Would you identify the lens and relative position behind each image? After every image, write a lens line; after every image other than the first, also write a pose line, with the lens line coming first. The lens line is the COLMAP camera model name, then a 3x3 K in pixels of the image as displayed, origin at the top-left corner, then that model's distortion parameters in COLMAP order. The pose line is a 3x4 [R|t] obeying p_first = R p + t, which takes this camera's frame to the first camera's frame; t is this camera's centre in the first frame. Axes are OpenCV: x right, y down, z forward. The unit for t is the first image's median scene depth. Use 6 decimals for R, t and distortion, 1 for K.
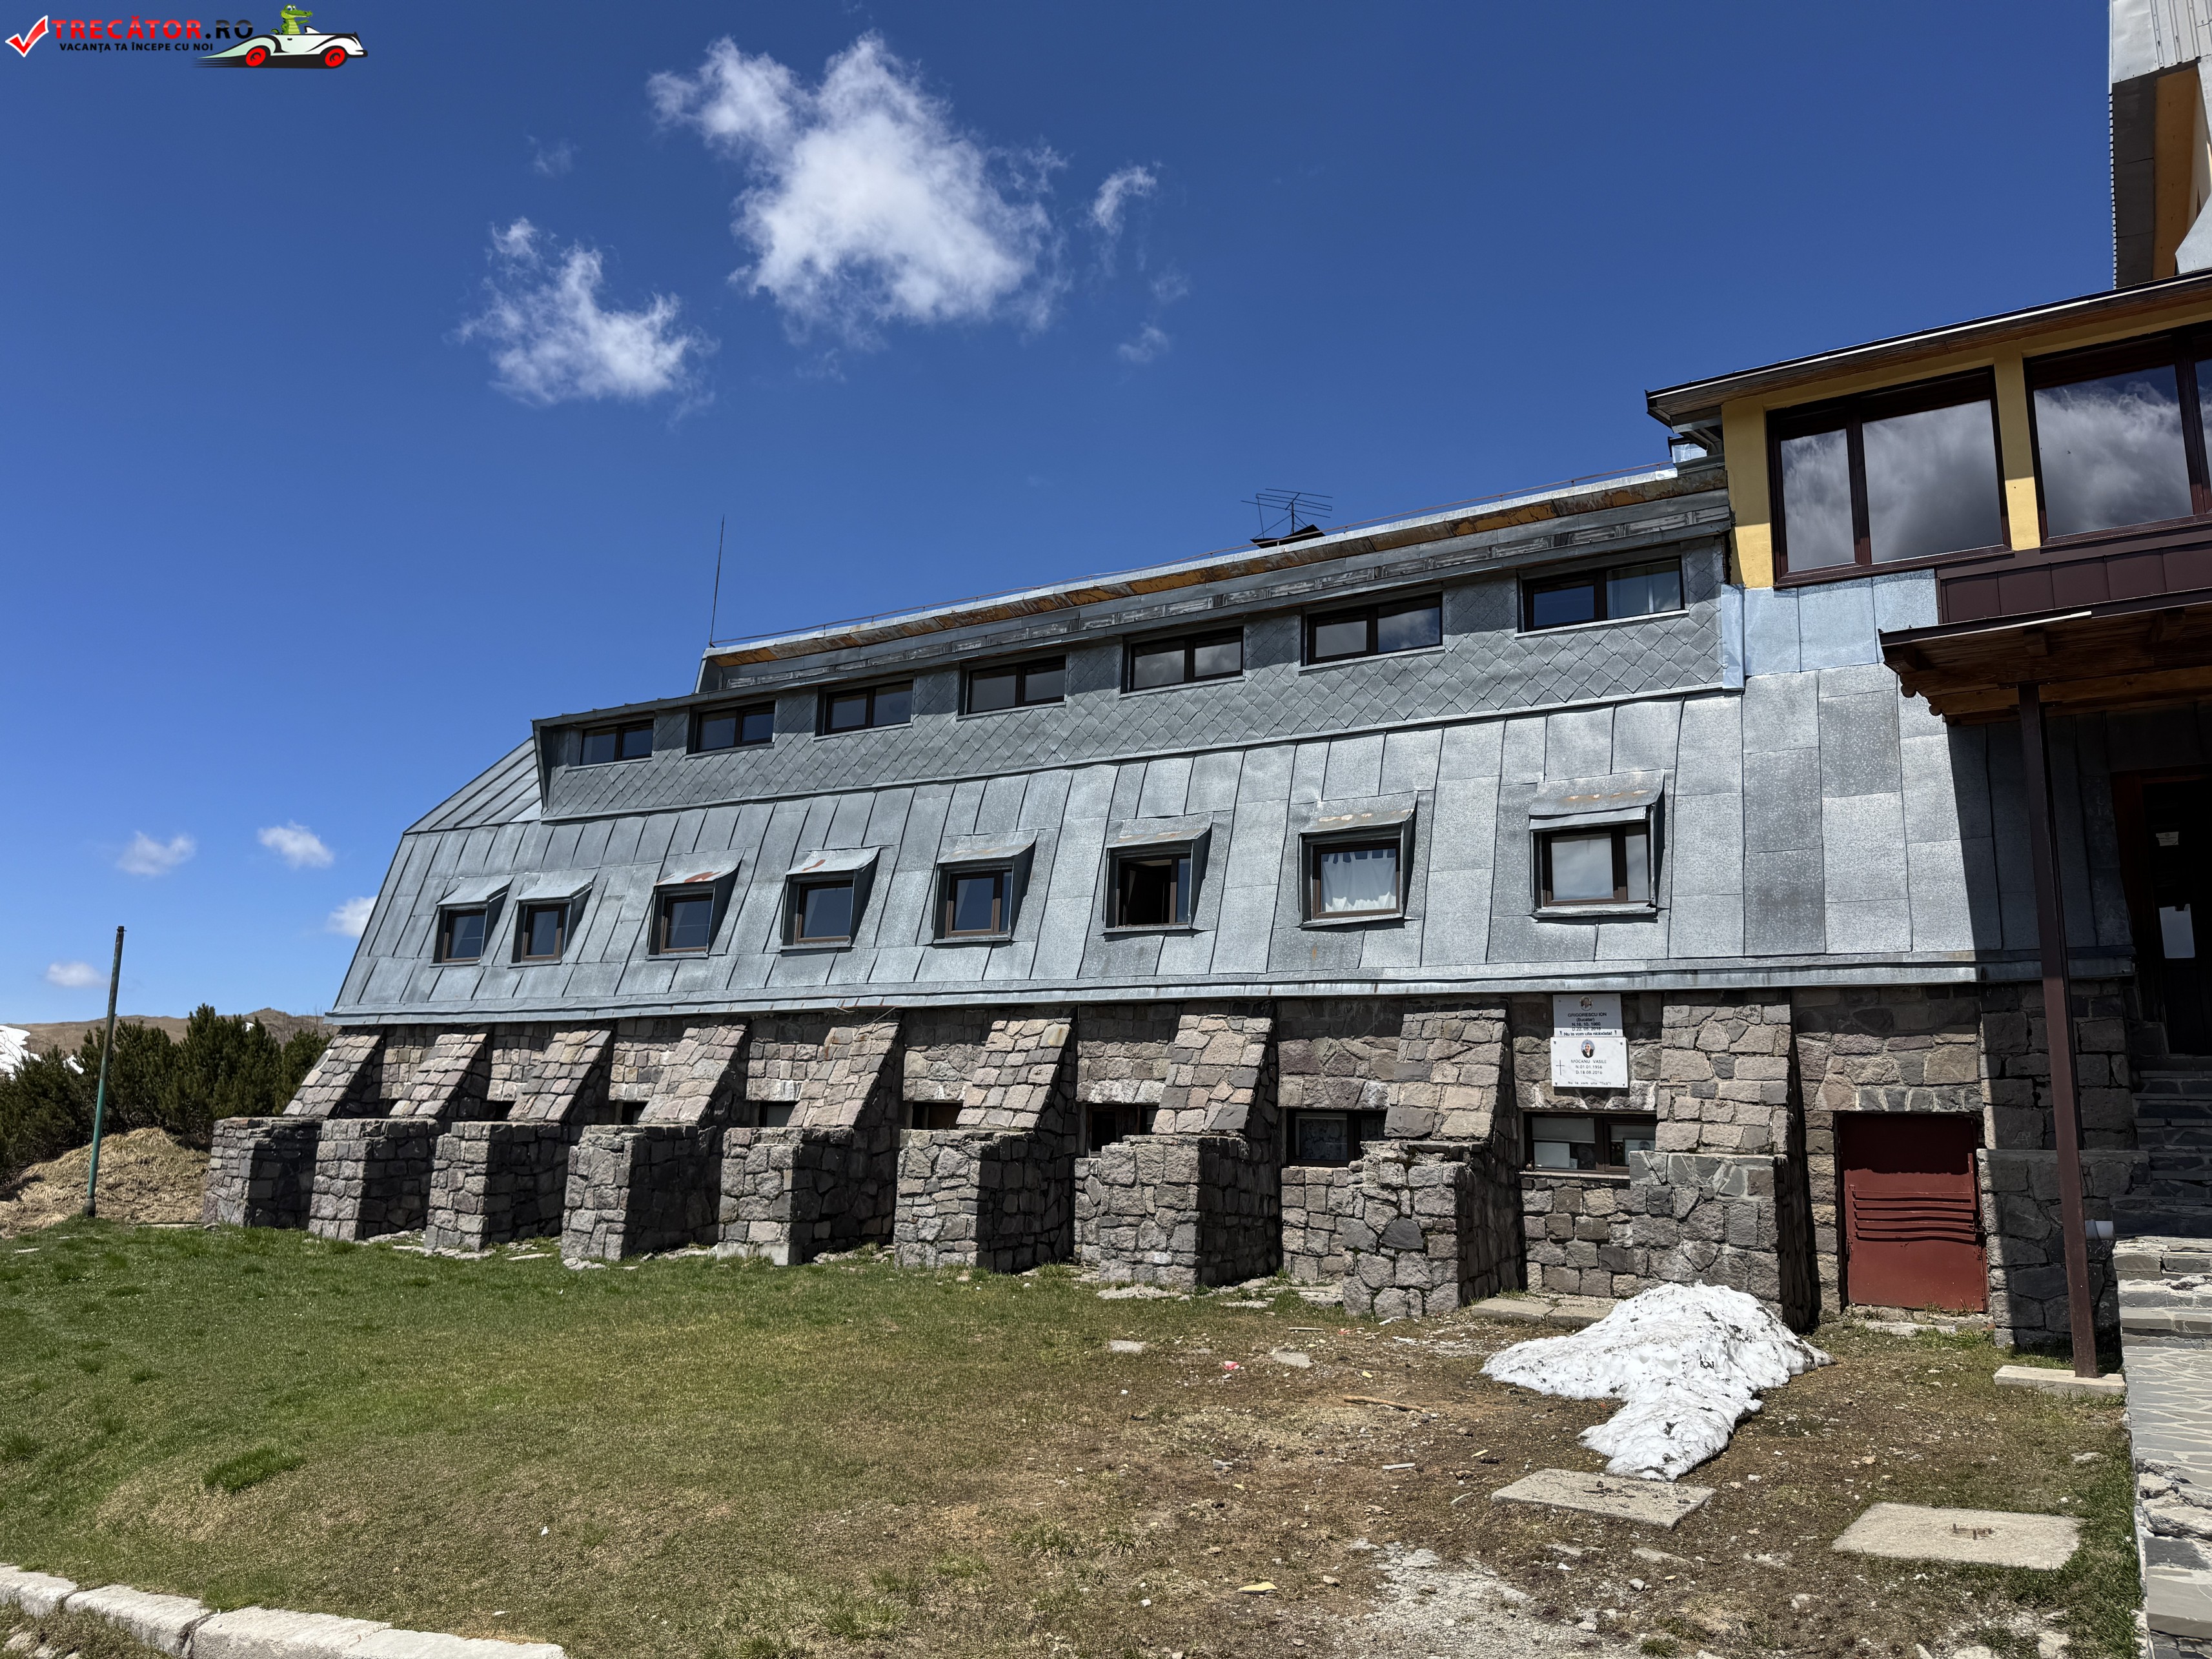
lens RADIAL K [[1568.3, 0, 1053.4], [0, 1568.3, 824.4], [0, 0, 1]] dist [0.008502, -0.030608]
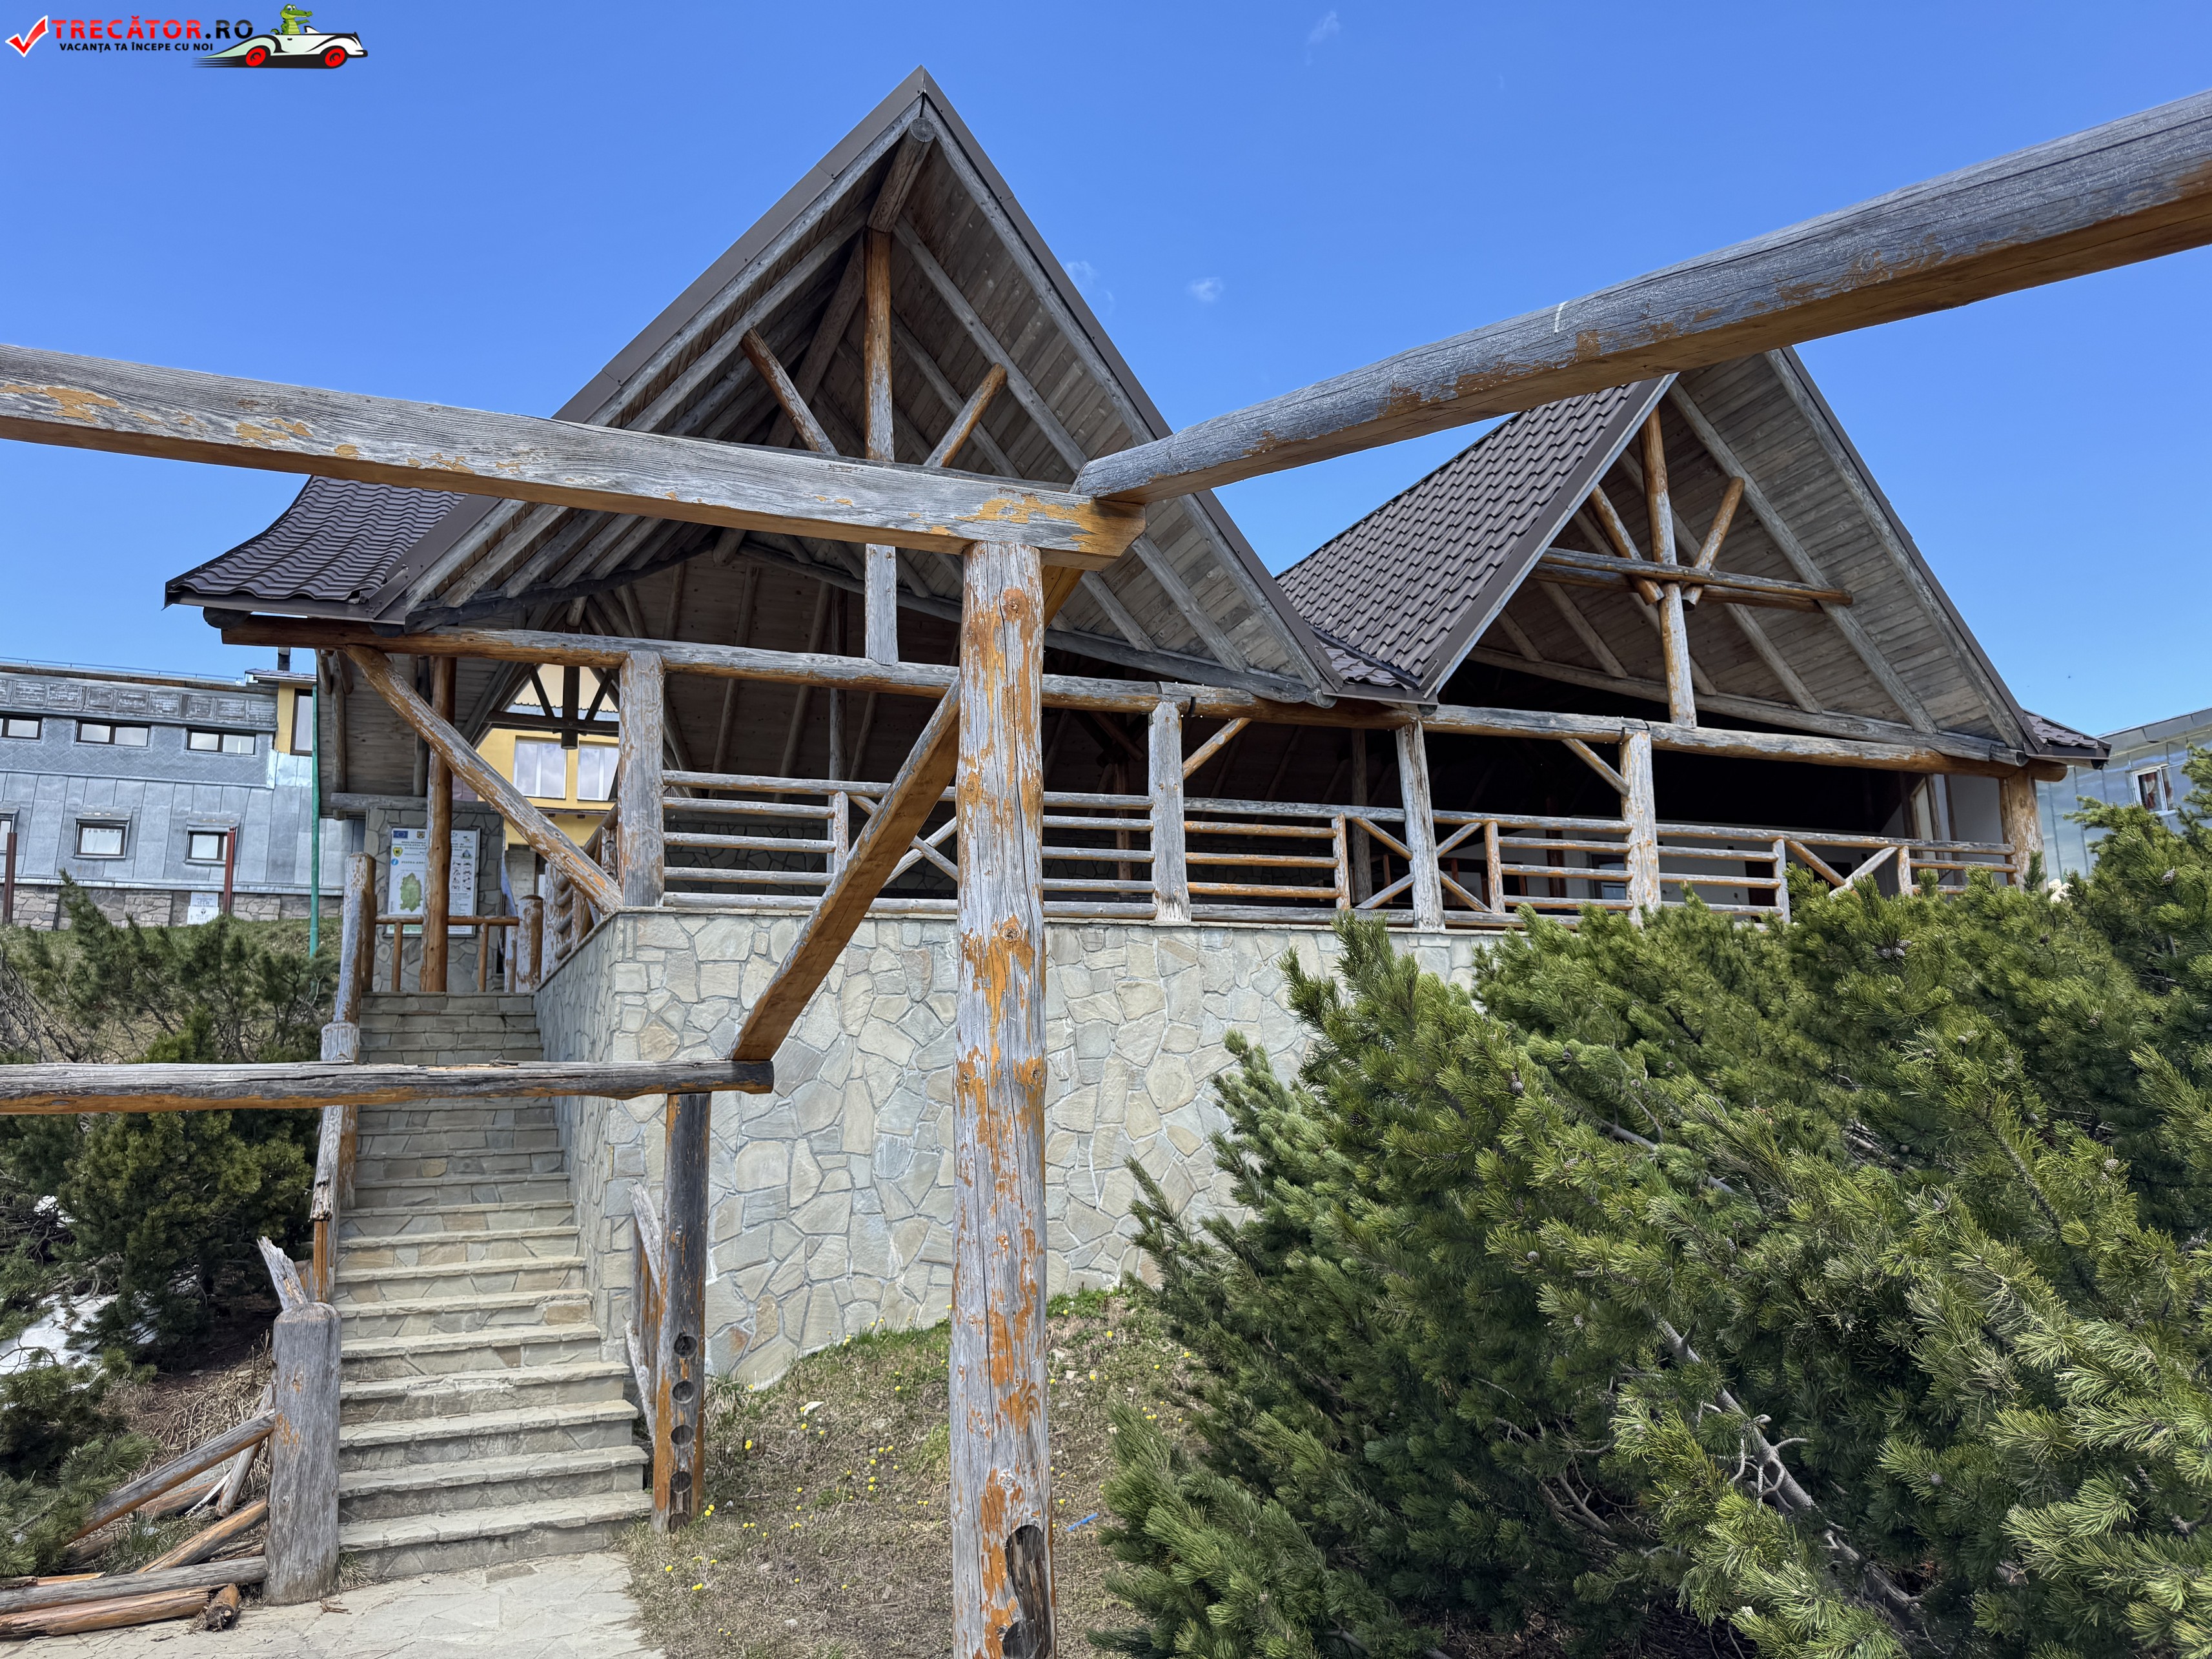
lens RADIAL K [[1531.8, 0, 1076.0], [0, 1531.8, 831.4], [0, 0, 1]] dist [0.002244, -0.004152]
pose [[0.532352, 0.112839, 0.838969, -1.210618], [-0.124777, 0.990710, -0.054073, -0.046802], [-0.837276, -0.075898, 0.541487, -1.881699]]
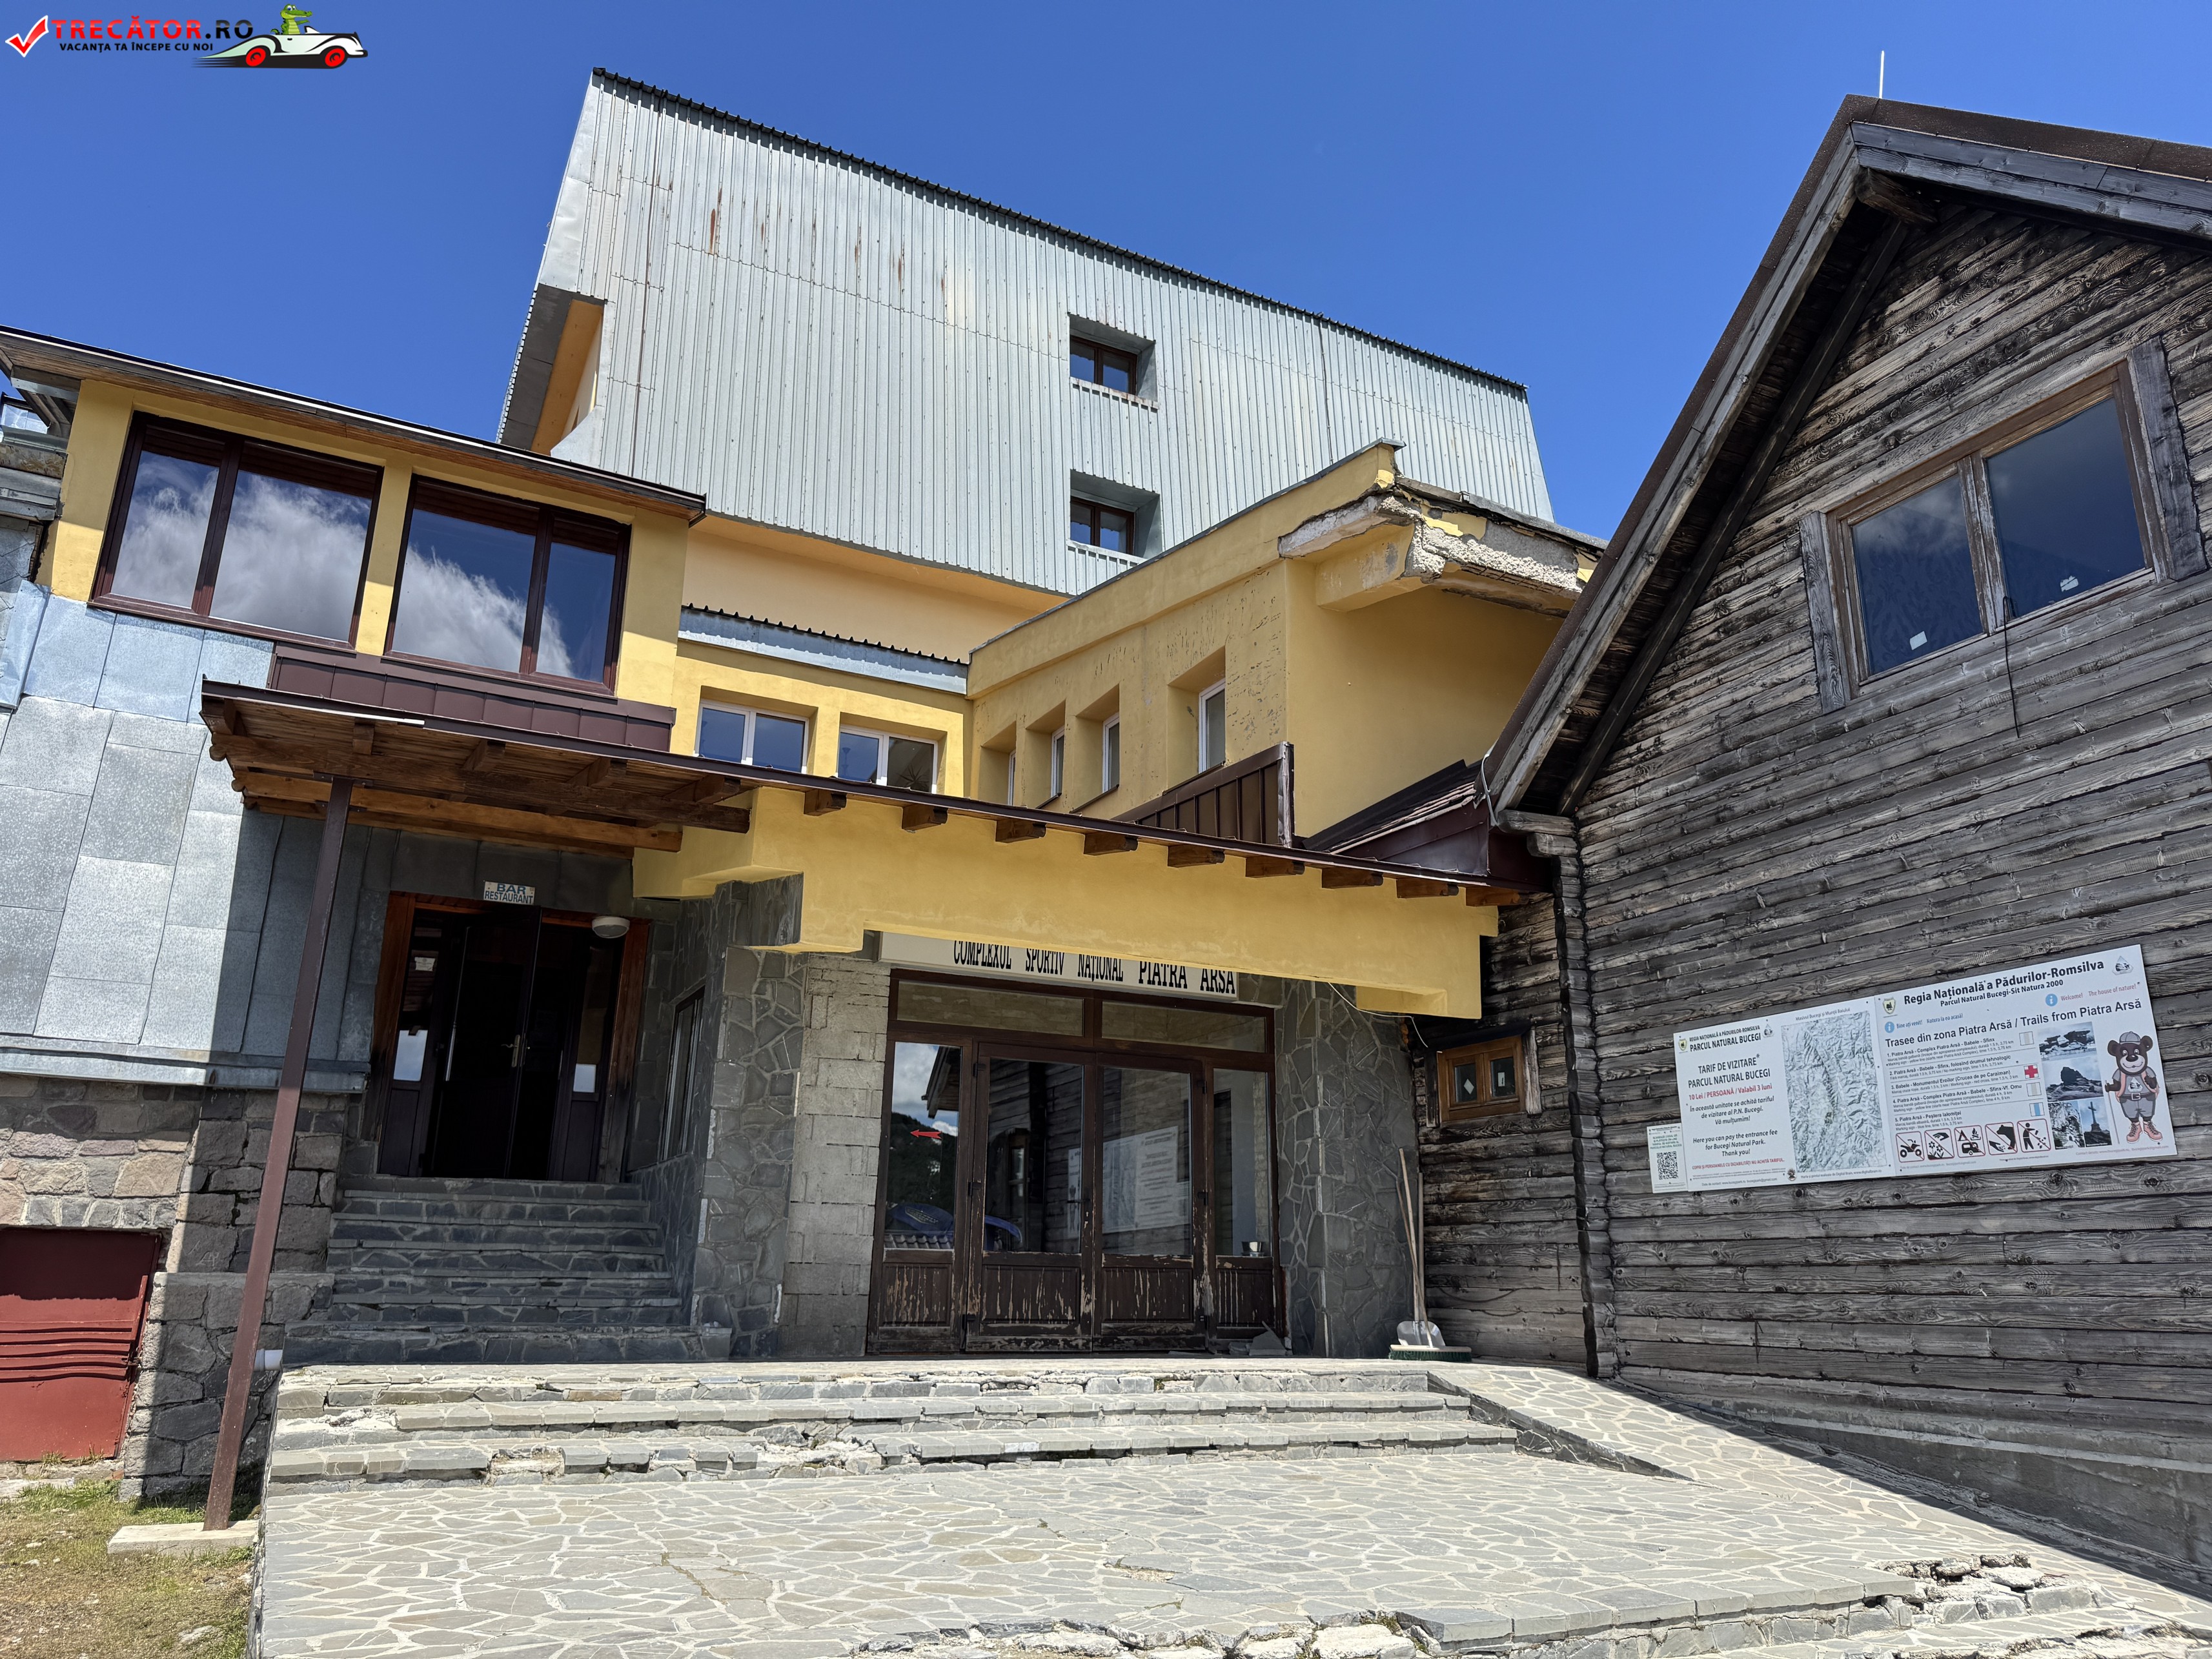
lens RADIAL K [[1568.5, 0, 1136.3], [0, 1568.5, 842.0], [0, 0, 1]] dist [0.004950, -0.002805]
pose [[0.478750, 0.218699, 0.850276, 0.037680], [-0.173802, 0.972919, -0.152385, 0.007079], [-0.860576, -0.074826, 0.503796, 0.076436]]
